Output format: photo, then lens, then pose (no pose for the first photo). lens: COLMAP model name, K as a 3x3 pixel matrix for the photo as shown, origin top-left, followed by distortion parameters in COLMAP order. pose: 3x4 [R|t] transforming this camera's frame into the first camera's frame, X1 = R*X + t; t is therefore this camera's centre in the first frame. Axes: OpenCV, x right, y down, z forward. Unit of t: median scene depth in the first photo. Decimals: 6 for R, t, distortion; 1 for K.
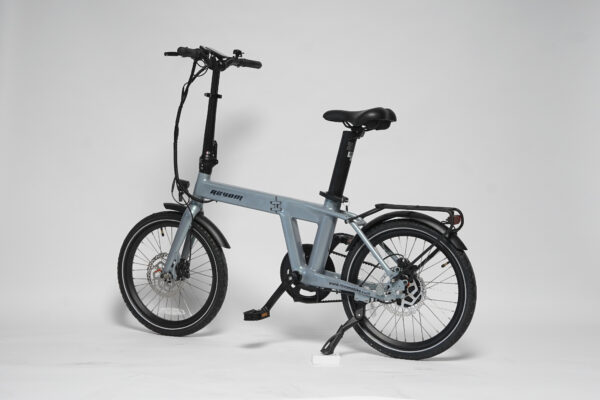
lens RADIAL K [[956.8, 0, 300.7], [0, 956.8, 198.3], [0, 0, 1]] dist [0.069018, 0.000000]
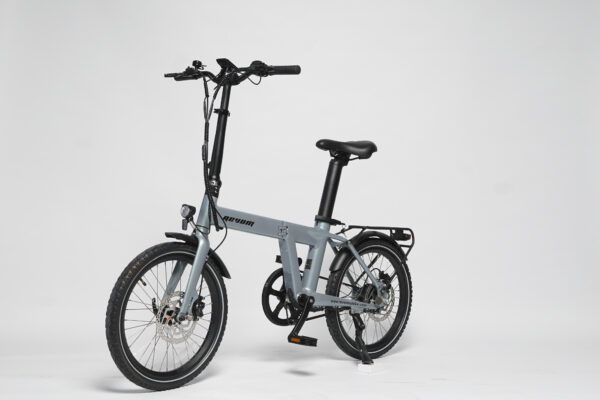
lens RADIAL K [[1008.3, 0, 303.3], [0, 1008.3, 200.9], [0, 0, 1]] dist [0.198279, 0.000000]
pose [[0.376327, -0.006349, 0.926465, -0.965099], [0.022793, 0.999737, -0.002407, -0.019483], [-0.926206, 0.022023, 0.376373, 0.573254]]
